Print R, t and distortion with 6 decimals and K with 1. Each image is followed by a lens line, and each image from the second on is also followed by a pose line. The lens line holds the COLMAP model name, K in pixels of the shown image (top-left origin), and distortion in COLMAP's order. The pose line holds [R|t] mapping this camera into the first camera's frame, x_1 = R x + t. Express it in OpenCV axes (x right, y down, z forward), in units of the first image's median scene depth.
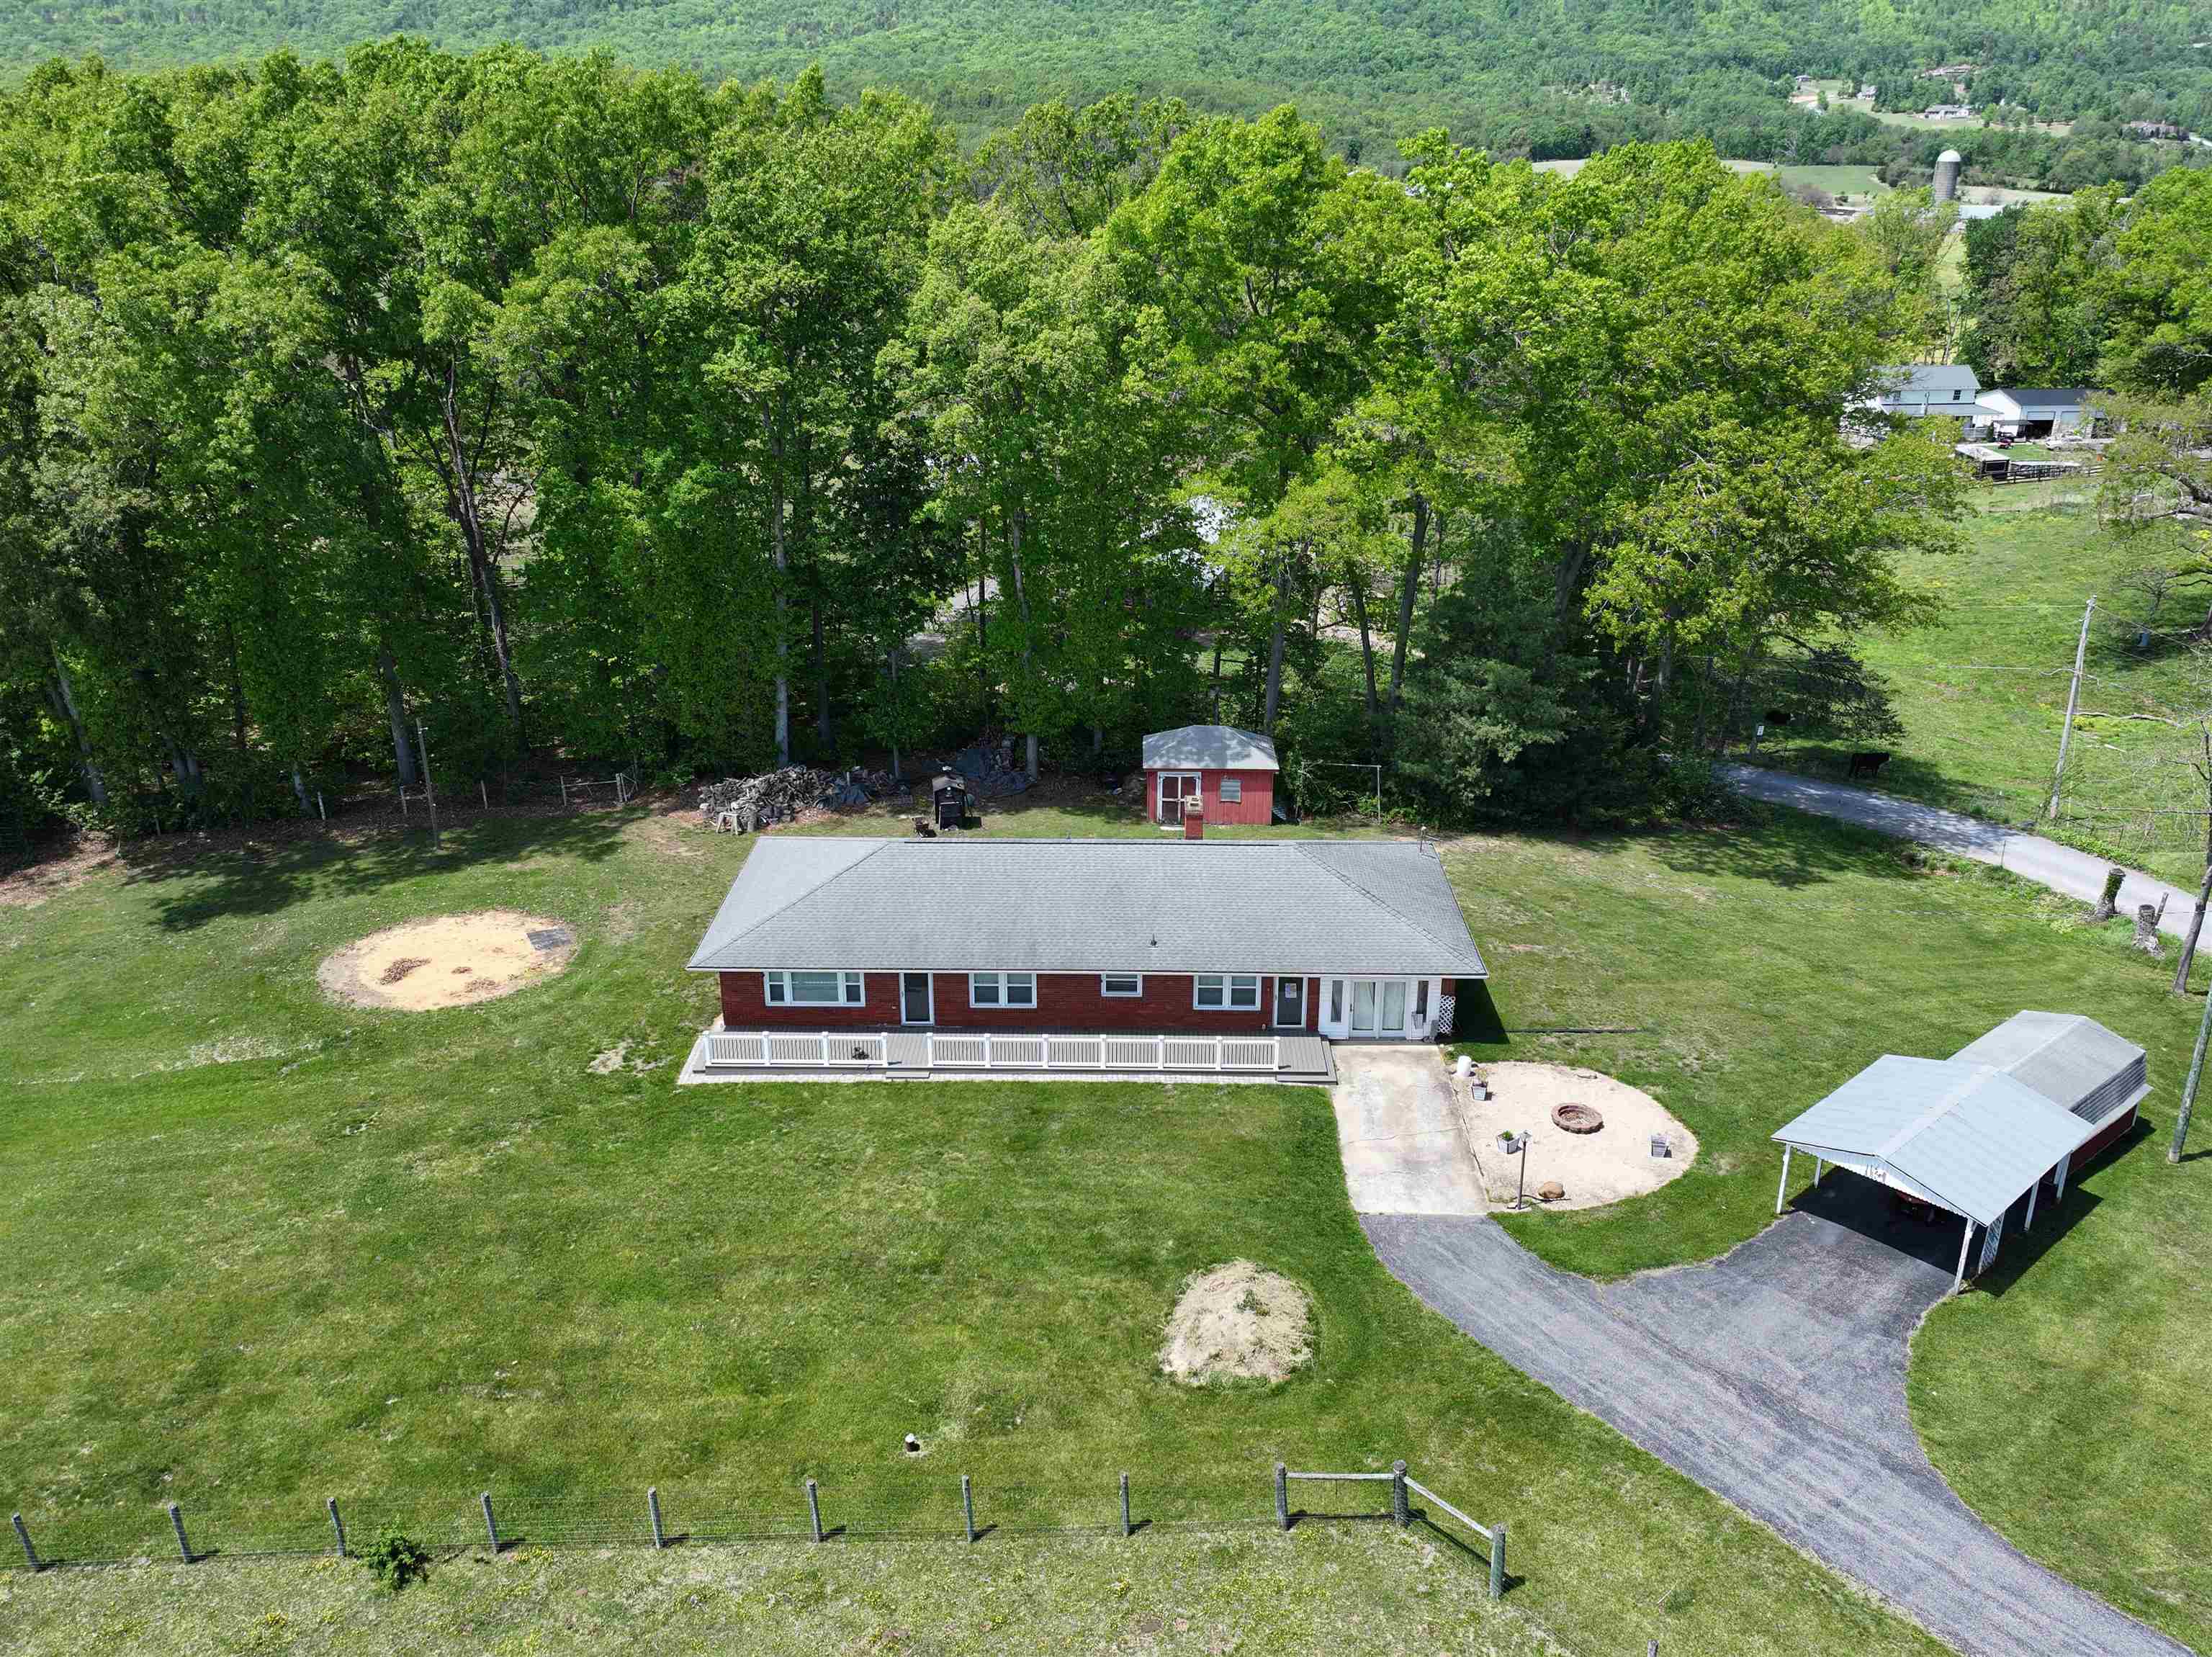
lens RADIAL K [[1793.5, 0, 1106.1], [0, 1793.5, 846.3], [0, 0, 1]] dist [0.009718, -0.007381]
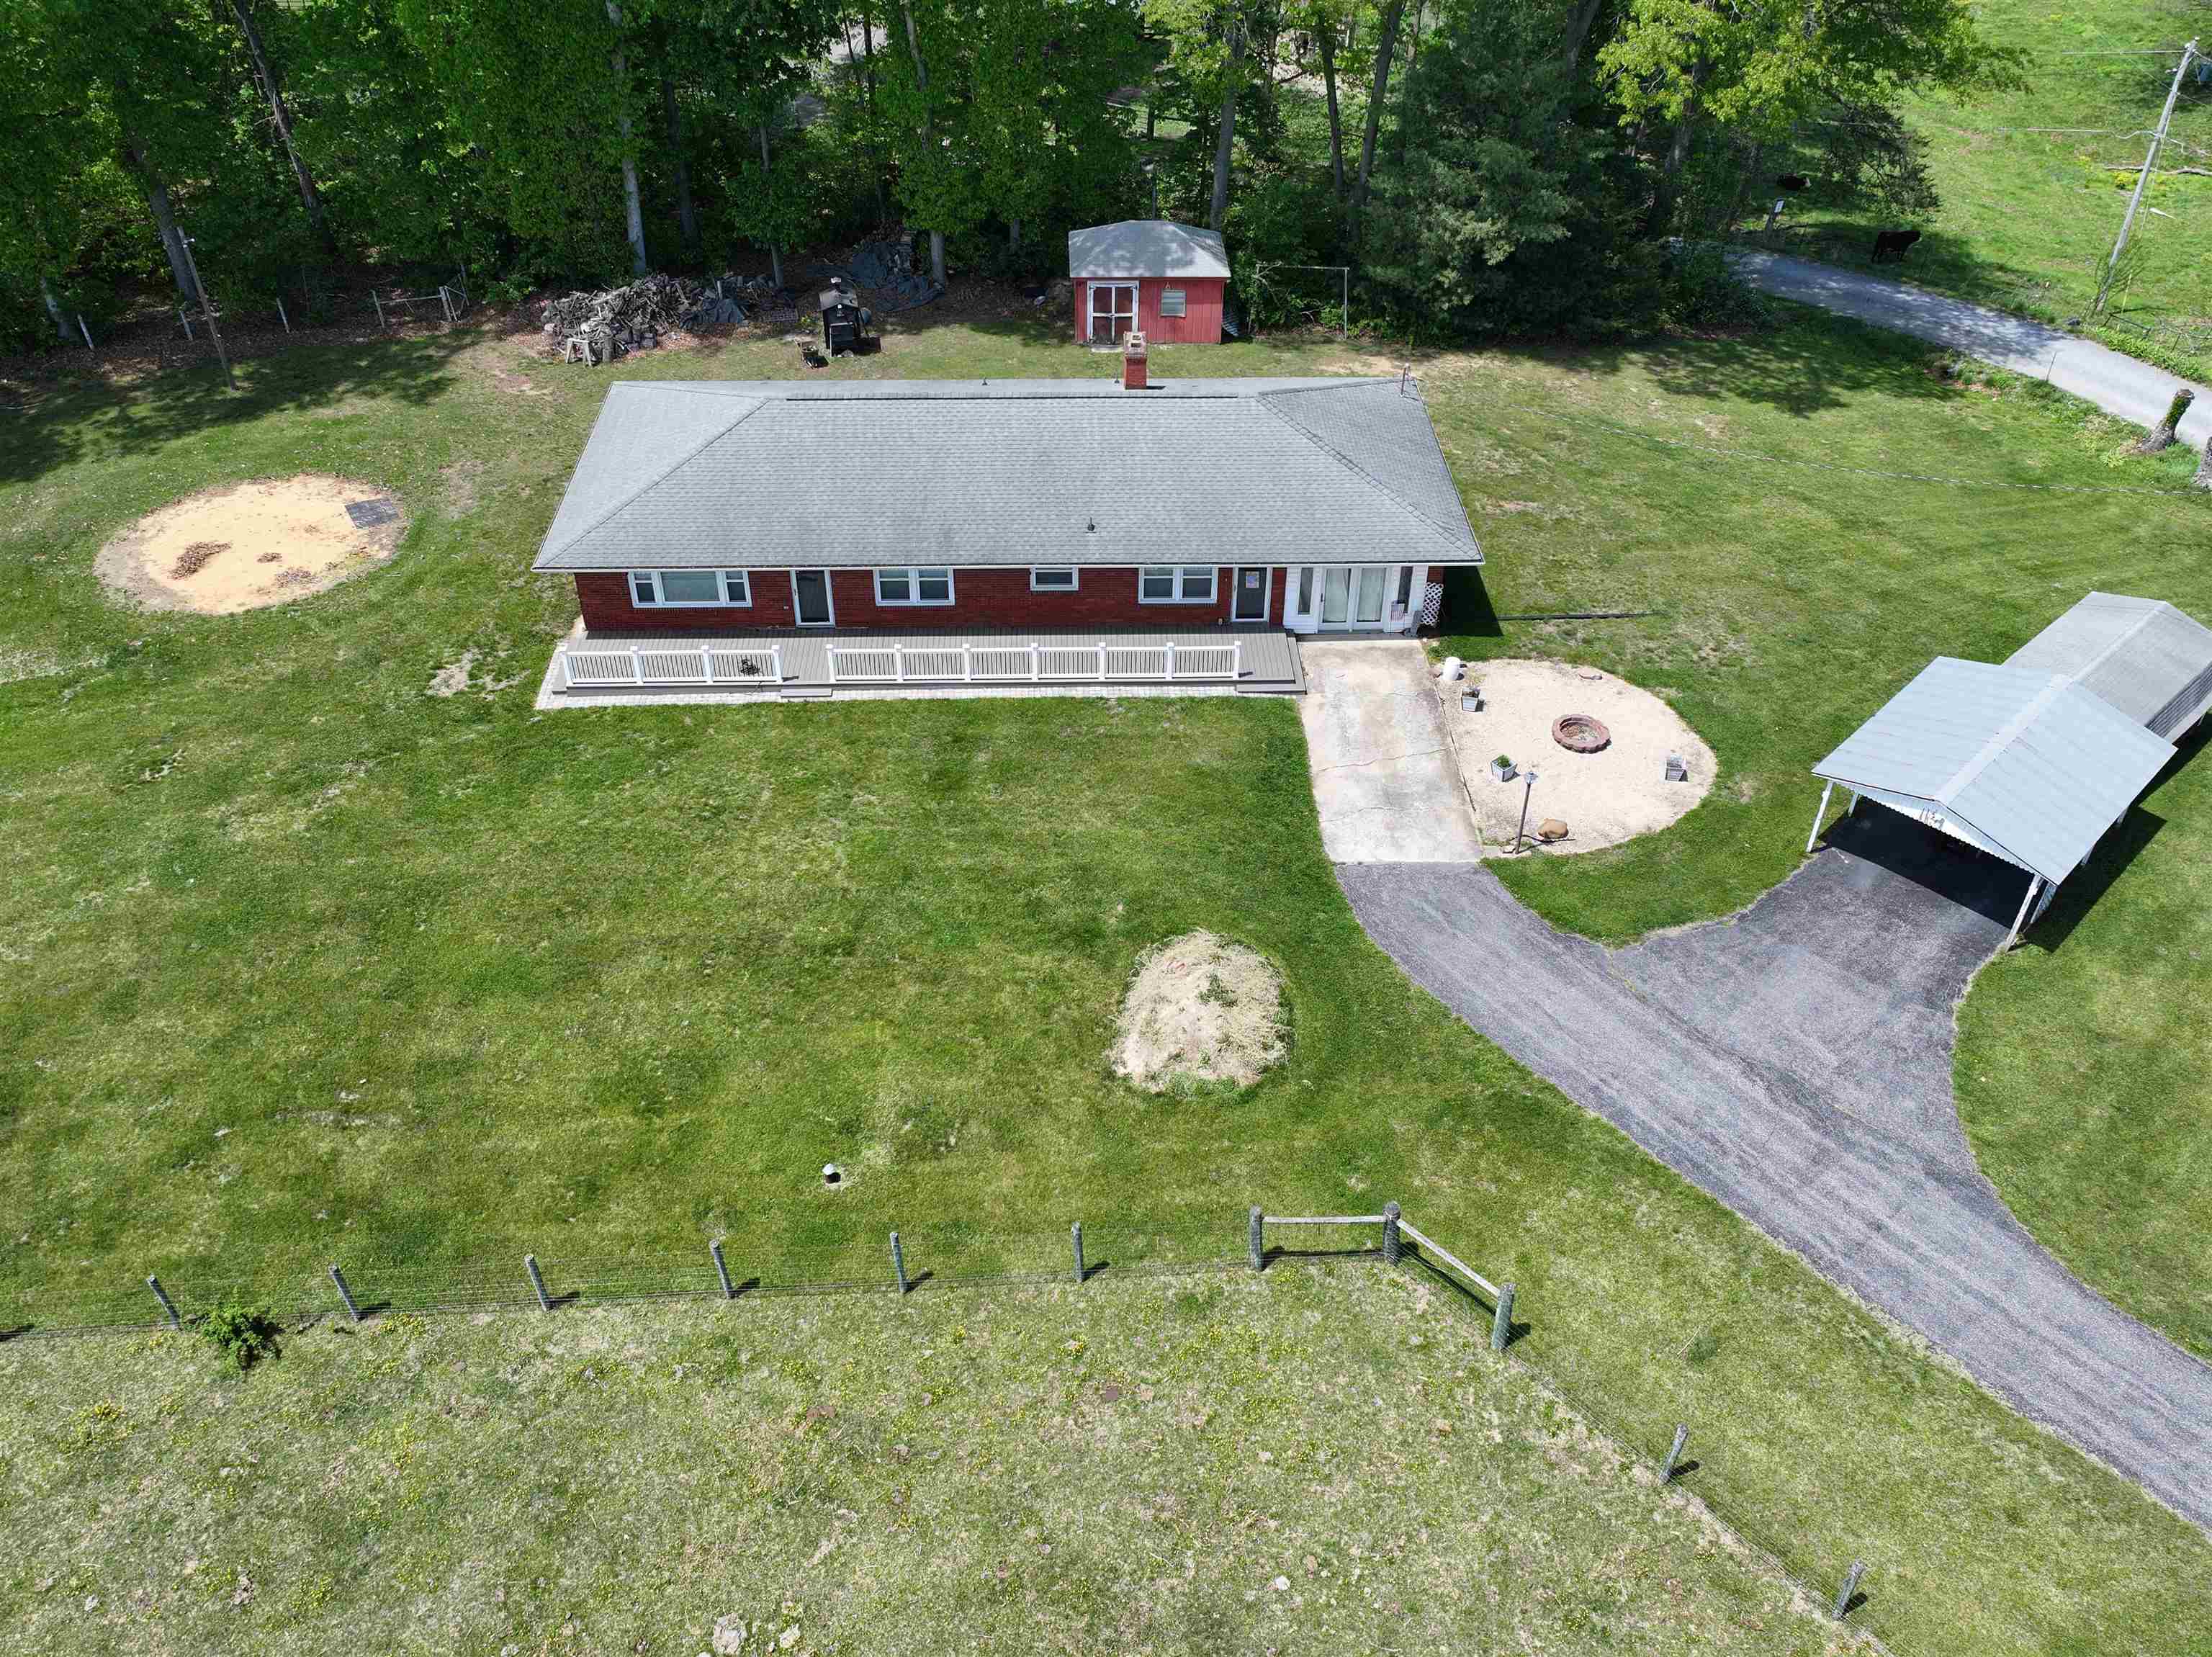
lens RADIAL K [[1793.5, 0, 1106.1], [0, 1793.5, 846.3], [0, 0, 1]] dist [0.009718, -0.007381]
pose [[0.998871, -0.024805, 0.040520, -0.005311], [0.011355, 0.952808, 0.303361, -0.071847], [-0.046132, -0.302559, 0.952014, 0.185893]]
